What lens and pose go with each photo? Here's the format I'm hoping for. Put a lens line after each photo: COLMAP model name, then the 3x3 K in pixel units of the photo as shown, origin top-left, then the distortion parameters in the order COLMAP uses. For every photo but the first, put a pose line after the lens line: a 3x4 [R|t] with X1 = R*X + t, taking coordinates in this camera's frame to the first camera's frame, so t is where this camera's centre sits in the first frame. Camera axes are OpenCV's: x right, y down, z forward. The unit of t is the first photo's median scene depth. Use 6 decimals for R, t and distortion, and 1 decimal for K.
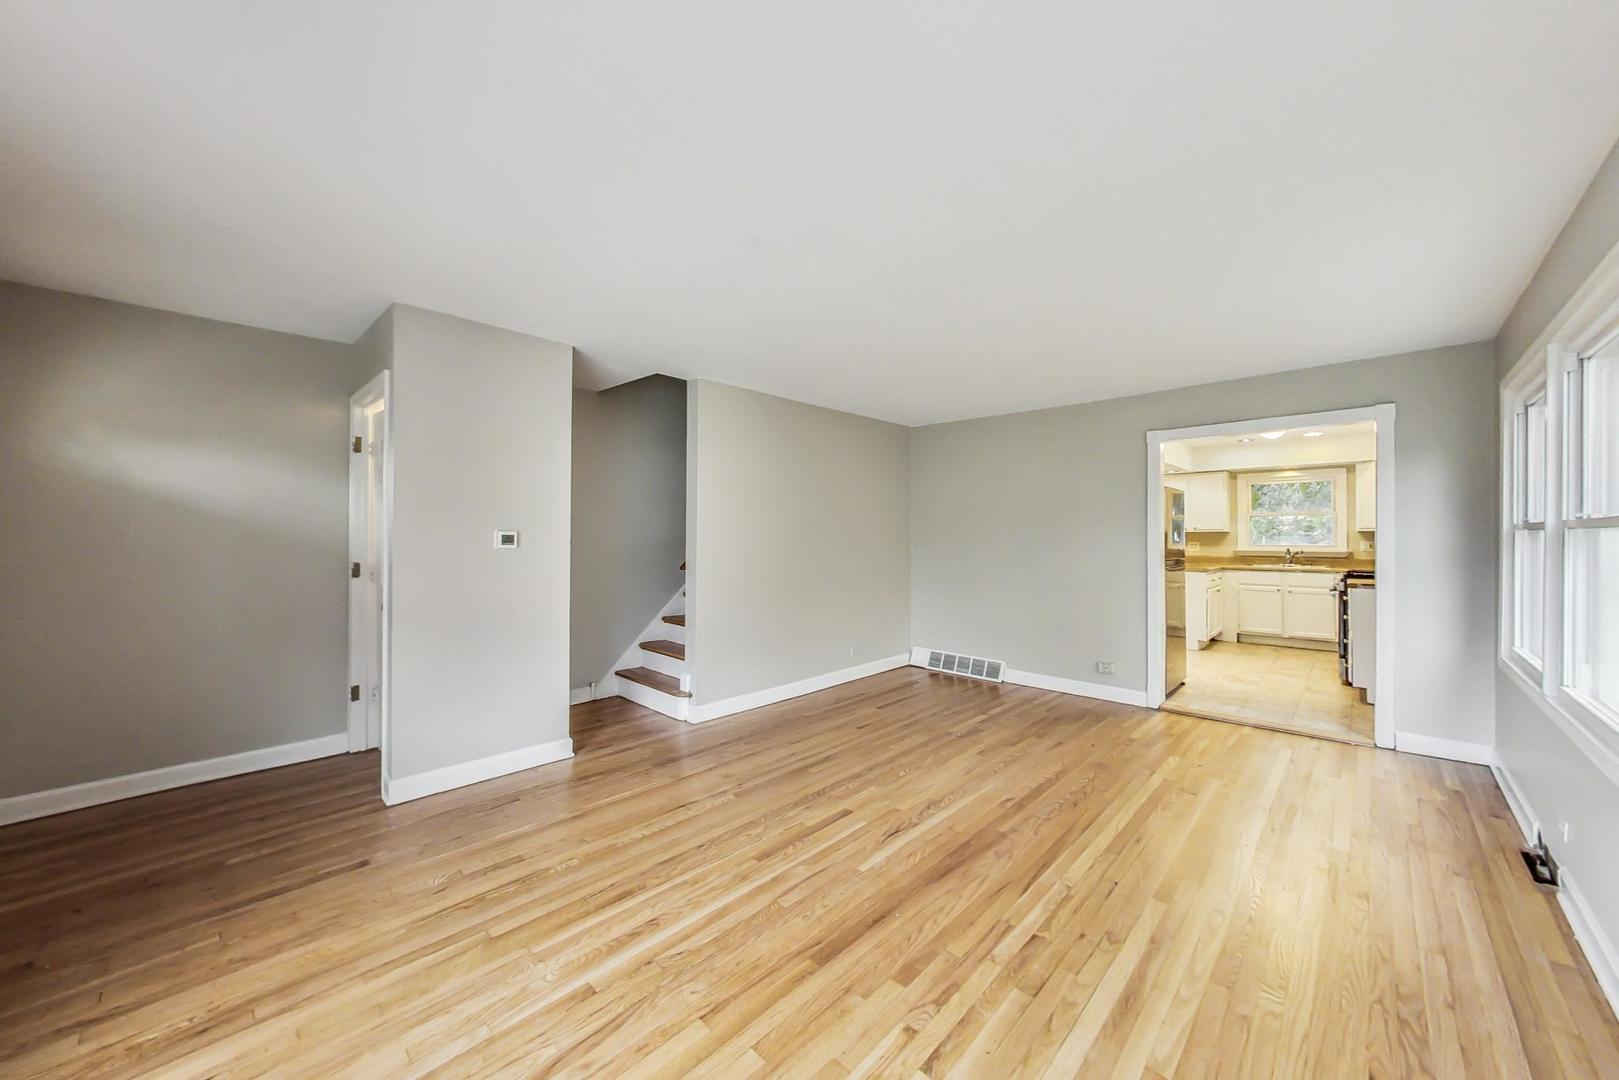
lens RADIAL K [[585.5, 0, 808.6], [0, 585.5, 535.4], [0, 0, 1]] dist [-0.002348, 0.000137]
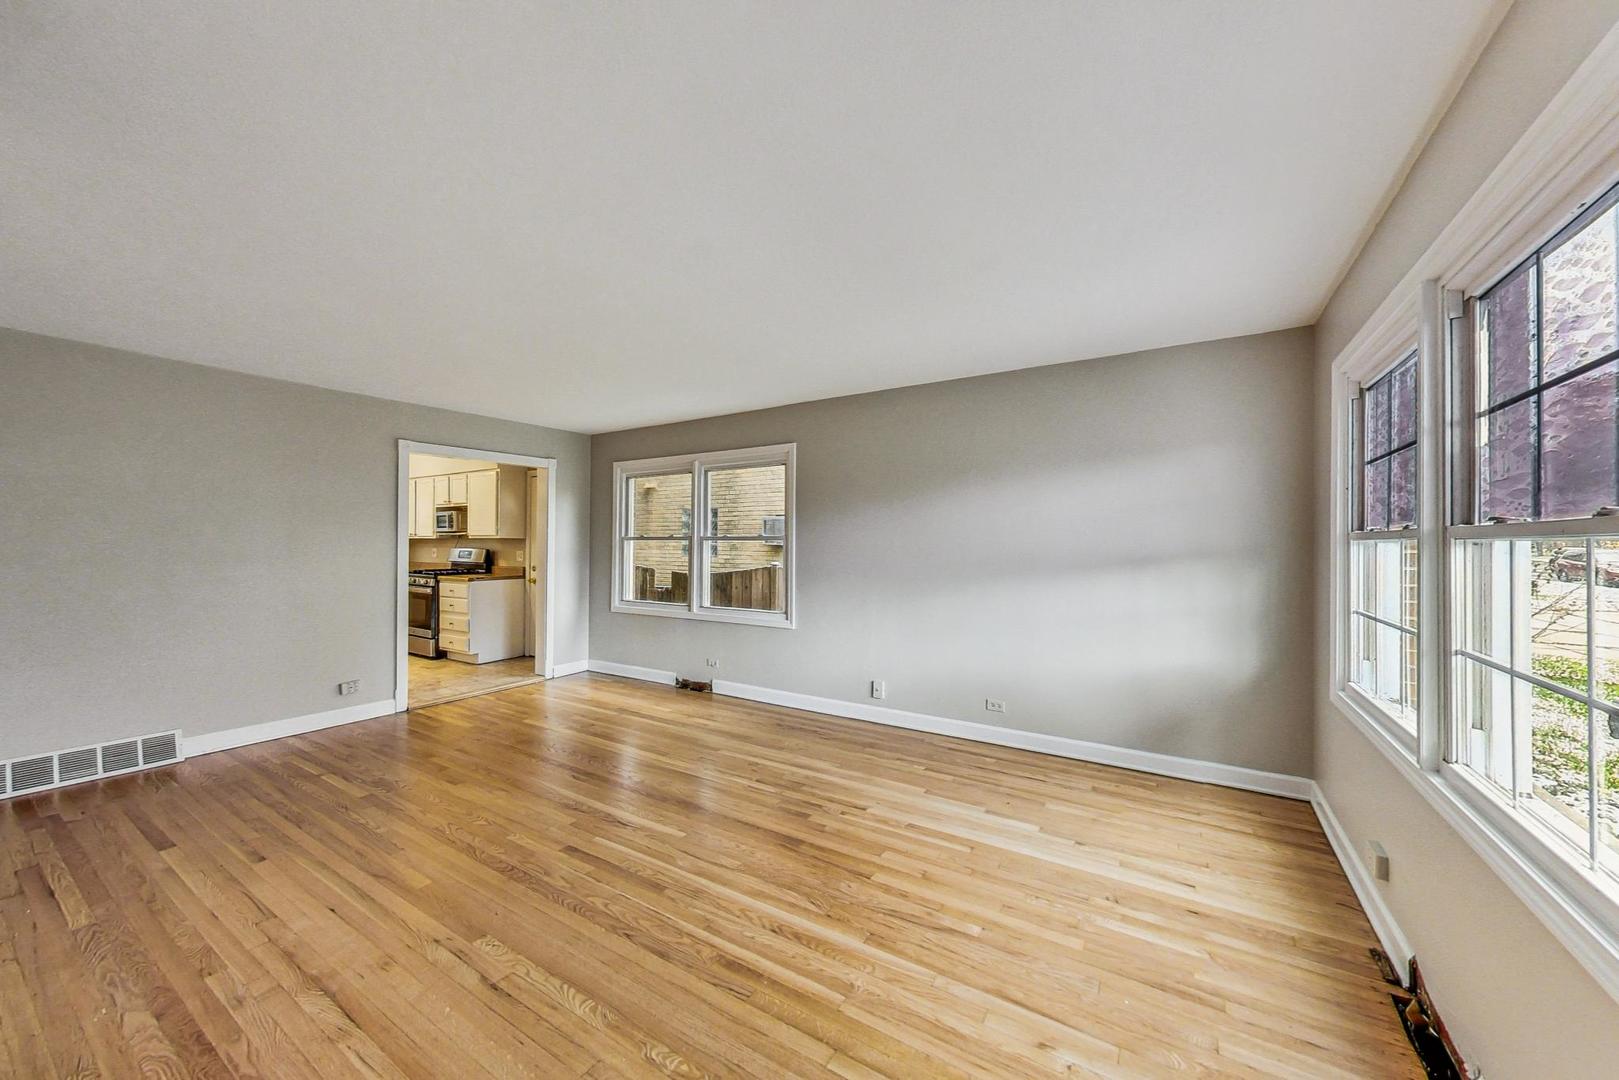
lens RADIAL K [[585.5, 0, 810.9], [0, 585.5, 543.7], [0, 0, 1]] dist [-0.002348, 0.000137]
pose [[-0.193182, -0.001816, 0.981161, -0.734165], [-0.003826, 0.999992, 0.001098, -0.002517], [-0.981155, -0.003542, -0.193188, 0.662212]]
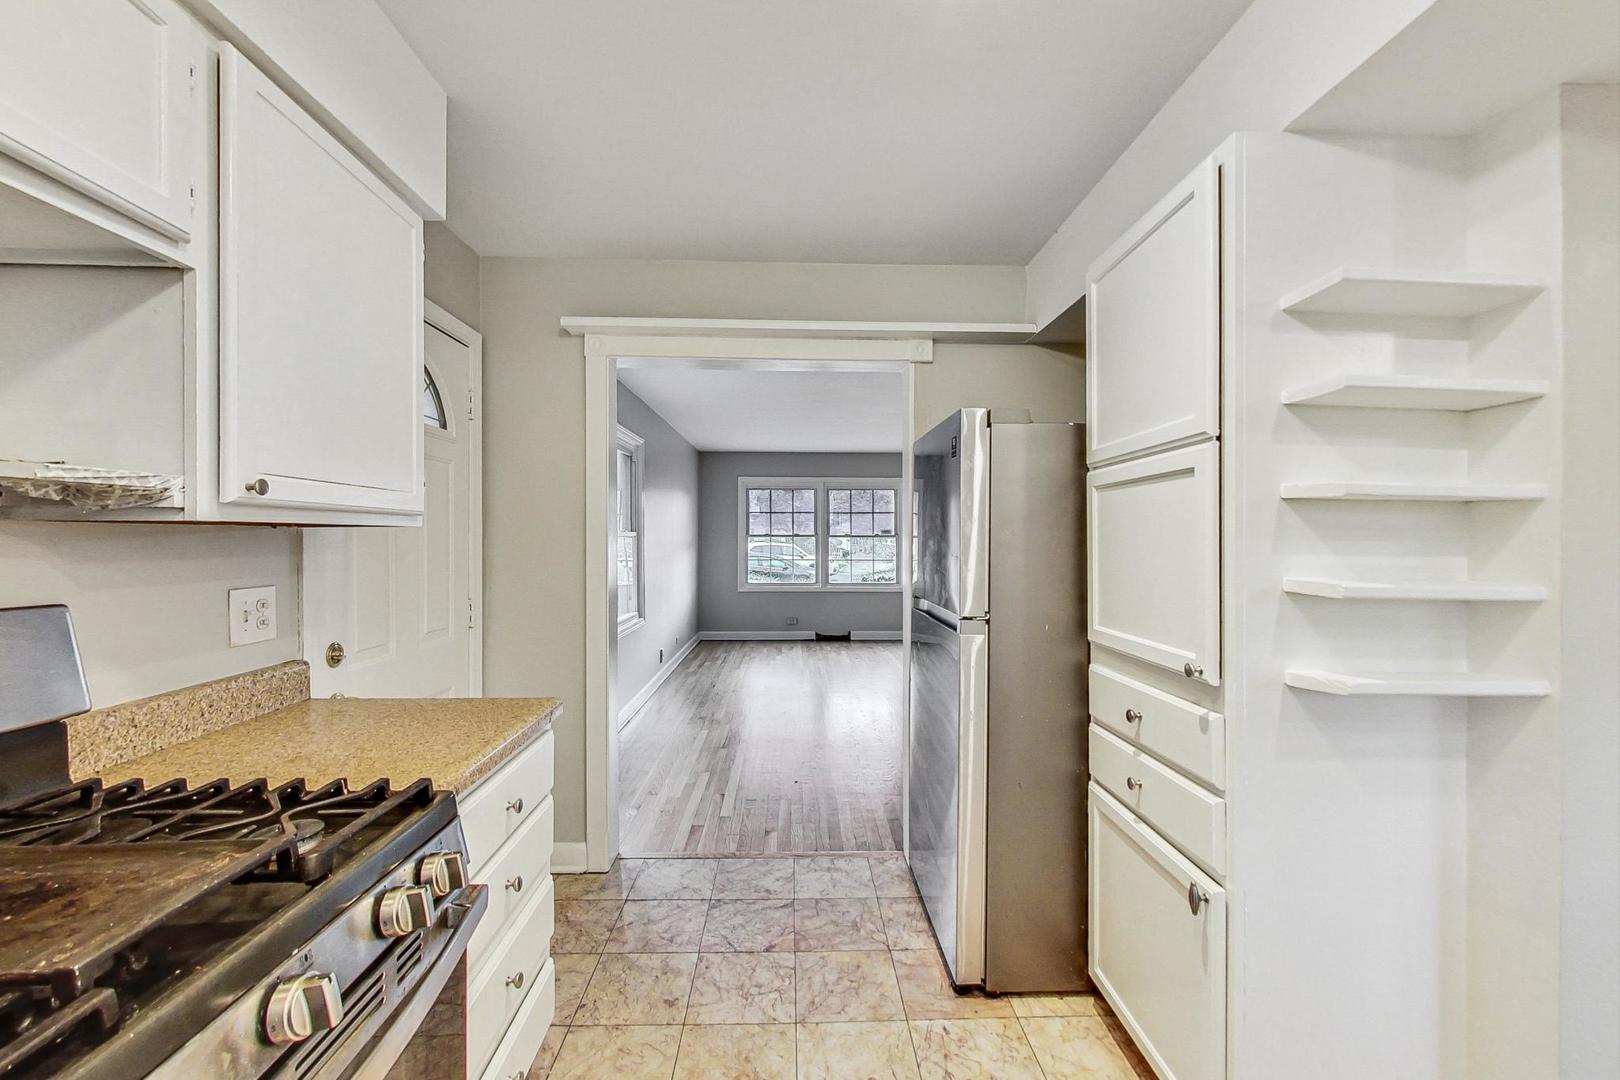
lens RADIAL K [[654.6, 0, 818.6], [0, 654.6, 541.0], [0, 0, 1]] dist [-0.006015, 0.001125]
pose [[-0.693991, 0.003162, -0.719976, 1.458189], [-0.001579, 0.999981, 0.005914, -0.008684], [0.719982, 0.005241, -0.693973, 1.819421]]
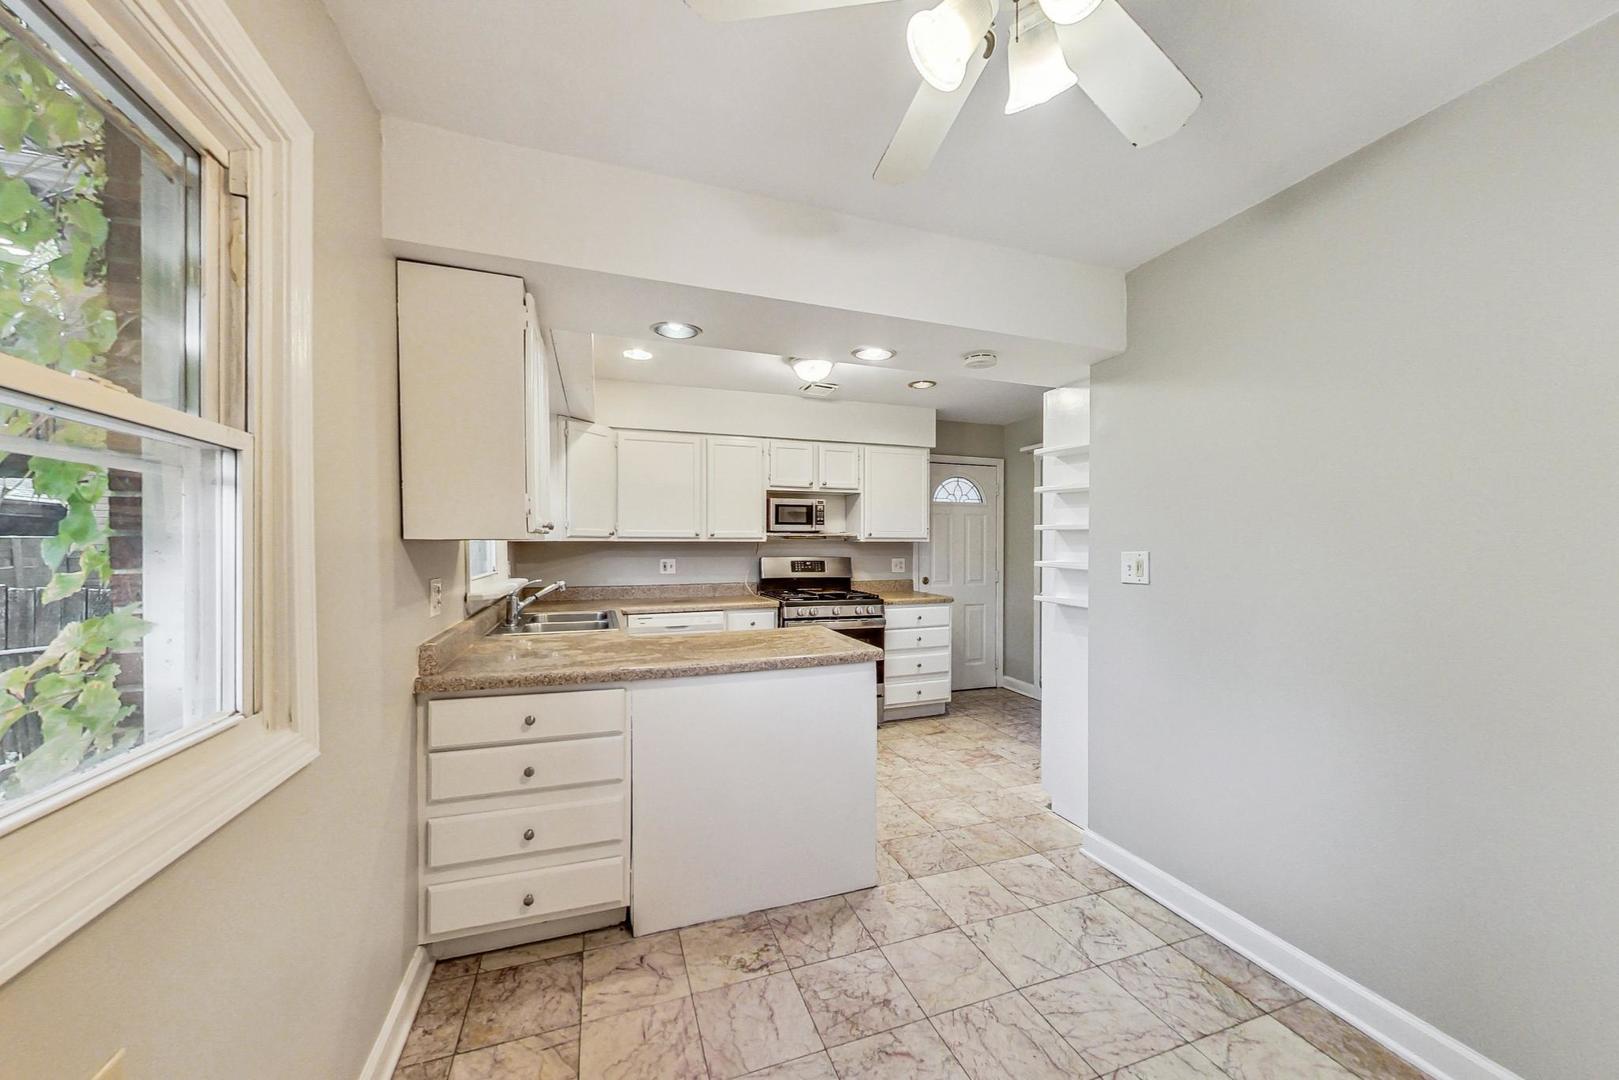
lens RADIAL K [[585.5, 0, 811.3], [0, 585.5, 547.9], [0, 0, 1]] dist [-0.002348, 0.000137]
pose [[-0.896643, -0.000686, 0.442754, 0.948798], [0.000748, 0.999995, 0.003064, -0.005271], [-0.442754, 0.003078, -0.896638, 2.677354]]
